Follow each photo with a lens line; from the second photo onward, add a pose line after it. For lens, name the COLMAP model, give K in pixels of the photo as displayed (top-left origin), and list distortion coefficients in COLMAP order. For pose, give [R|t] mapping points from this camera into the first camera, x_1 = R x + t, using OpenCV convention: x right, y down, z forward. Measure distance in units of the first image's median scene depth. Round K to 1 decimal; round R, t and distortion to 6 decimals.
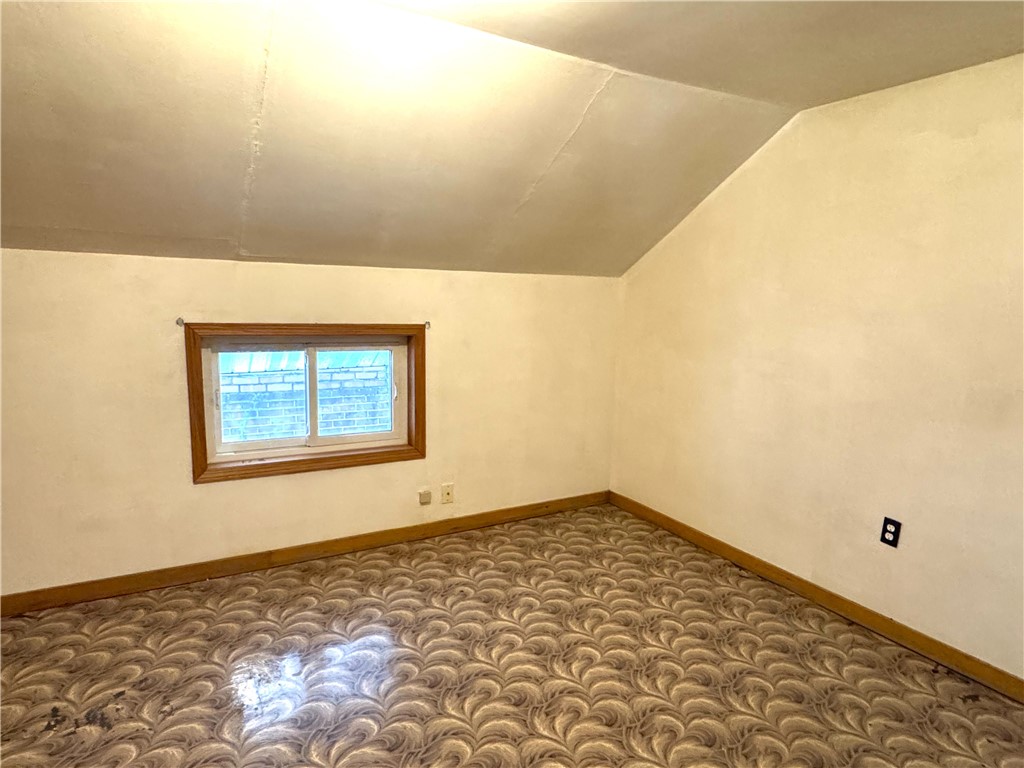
lens RADIAL K [[615.5, 0, 512.0], [0, 615.5, 384.0], [0, 0, 1]] dist [-0.003239, 0.000839]
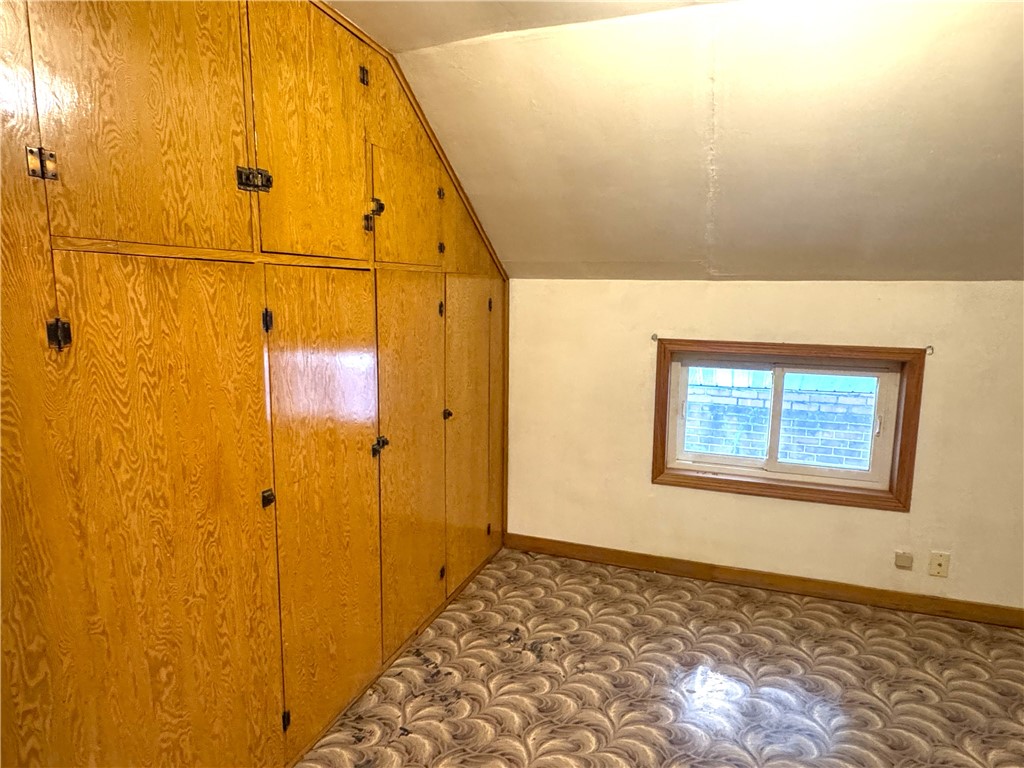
lens RADIAL K [[615.5, 0, 512.0], [0, 615.5, 384.0], [0, 0, 1]] dist [-0.003239, 0.000839]
pose [[0.642545, 0.090211, -0.760919, 0.149155], [-0.102390, 0.994248, 0.031412, -0.024340], [0.759376, 0.057727, 0.648086, 0.078865]]
